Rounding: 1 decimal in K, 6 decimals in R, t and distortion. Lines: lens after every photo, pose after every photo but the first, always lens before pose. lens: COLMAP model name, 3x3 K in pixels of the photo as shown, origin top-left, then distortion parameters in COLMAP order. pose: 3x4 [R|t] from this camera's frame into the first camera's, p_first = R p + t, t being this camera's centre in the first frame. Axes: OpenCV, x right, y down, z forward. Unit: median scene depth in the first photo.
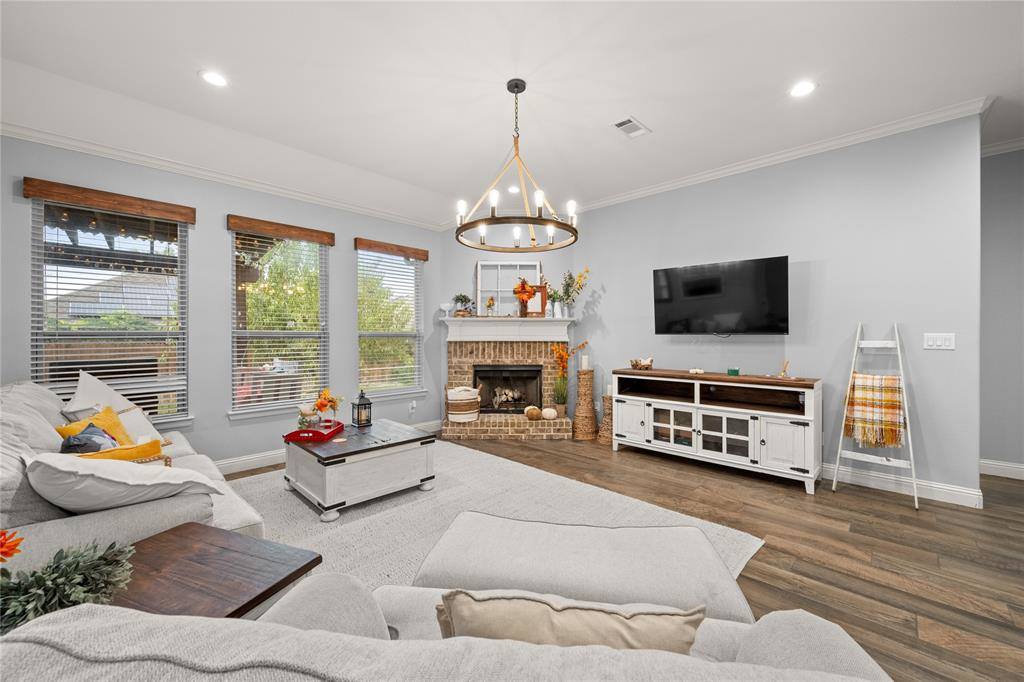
lens RADIAL K [[404.3, 0, 514.3], [0, 404.3, 341.7], [0, 0, 1]] dist [-0.000482, -0.000435]
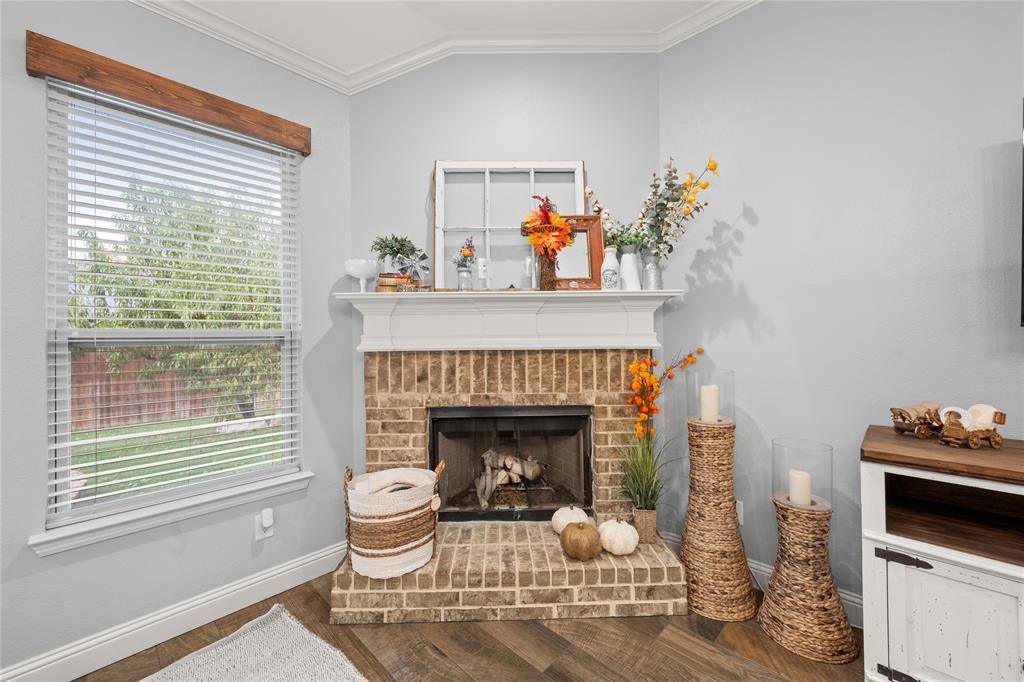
lens RADIAL K [[404.3, 0, 514.9], [0, 404.3, 334.5], [0, 0, 1]] dist [-0.000482, -0.000435]
pose [[0.999926, -0.011891, -0.002586, -0.009652], [0.011840, 0.999751, -0.018922, -0.009333], [0.002811, 0.018890, 0.999818, 0.601740]]
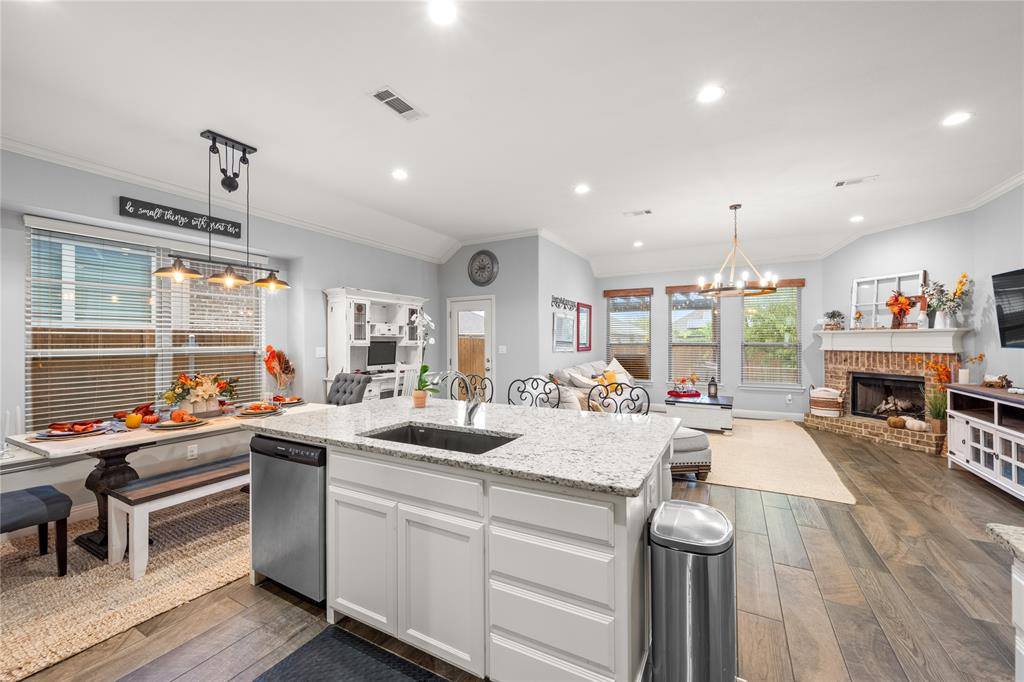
lens RADIAL K [[404.3, 0, 513.5], [0, 404.3, 340.1], [0, 0, 1]] dist [-0.000482, -0.000435]
pose [[0.259173, -0.001784, -0.965829, 0.780582], [-0.011993, 0.999915, -0.005065, -0.014499], [0.965756, 0.012896, 0.259130, -0.215074]]
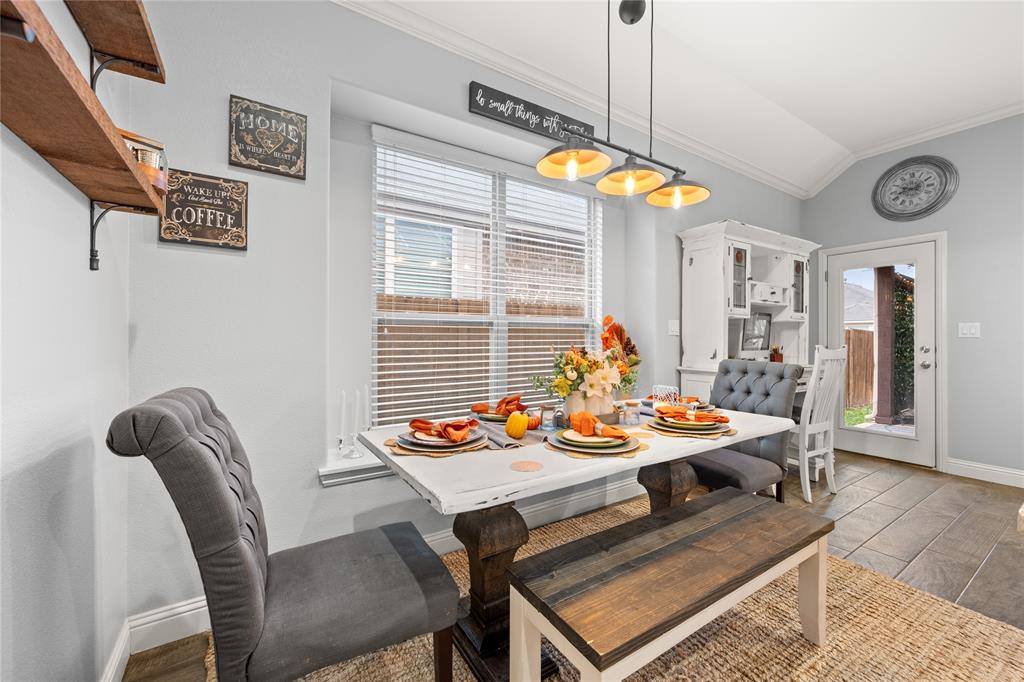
lens RADIAL K [[404.3, 0, 511.7], [0, 404.3, 340.2], [0, 0, 1]] dist [-0.000482, -0.000435]
pose [[-0.232956, 0.008312, -0.972452, 0.417405], [-0.018767, 0.999739, 0.013041, 0.030053], [0.972306, 0.021287, -0.232739, -0.501538]]
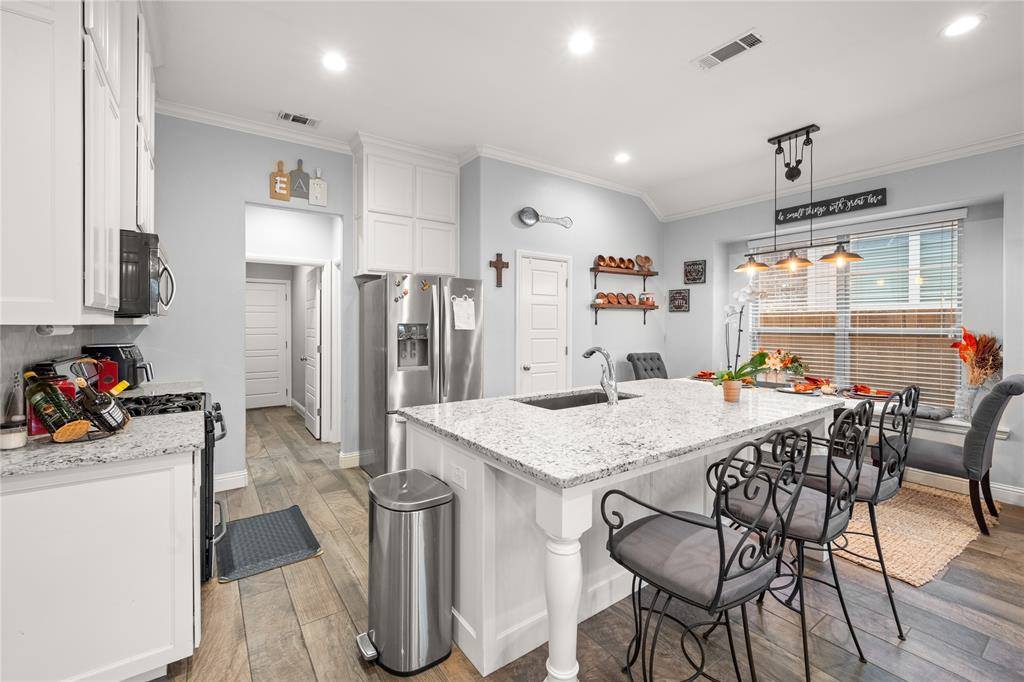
lens RADIAL K [[432.7, 0, 513.7], [0, 432.7, 325.0], [0, 0, 1]] dist [-0.010197, -0.000030]
pose [[-0.982251, 0.002374, 0.187555, 0.371882], [0.005573, 0.999848, 0.016532, -0.019598], [-0.187487, 0.017284, -0.982115, 0.318355]]
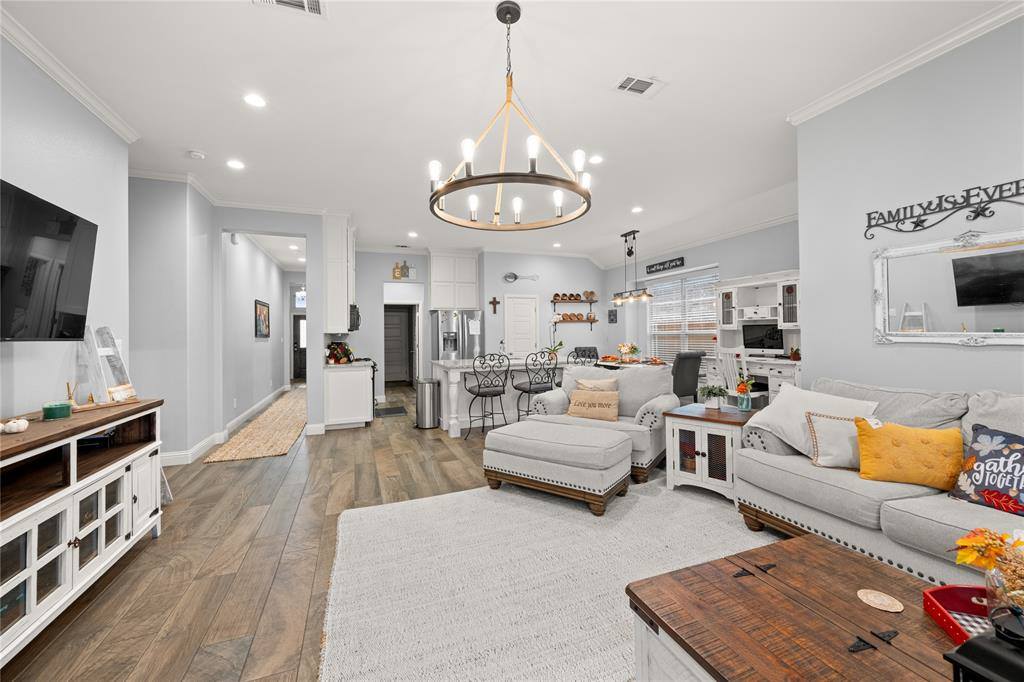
lens RADIAL K [[404.3, 0, 516.6], [0, 404.3, 330.0], [0, 0, 1]] dist [-0.000482, -0.000435]
pose [[-0.908047, 0.019857, 0.418397, -0.170983], [0.022343, 0.999750, 0.001042, -0.014183], [-0.418272, 0.010294, -0.908264, 0.899286]]
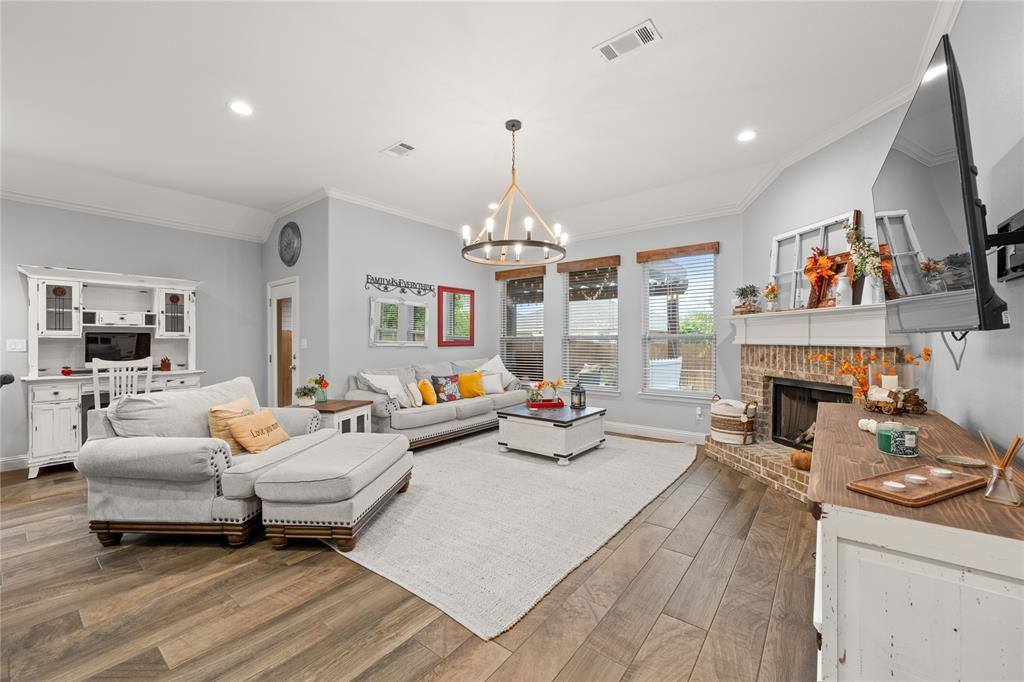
lens RADIAL K [[404.3, 0, 514.8], [0, 404.3, 342.5], [0, 0, 1]] dist [-0.000482, -0.000435]
pose [[0.102574, 0.007285, -0.994699, 0.625176], [-0.009750, 0.999933, 0.006318, -0.005802], [0.994678, 0.009050, 0.102638, 0.468402]]
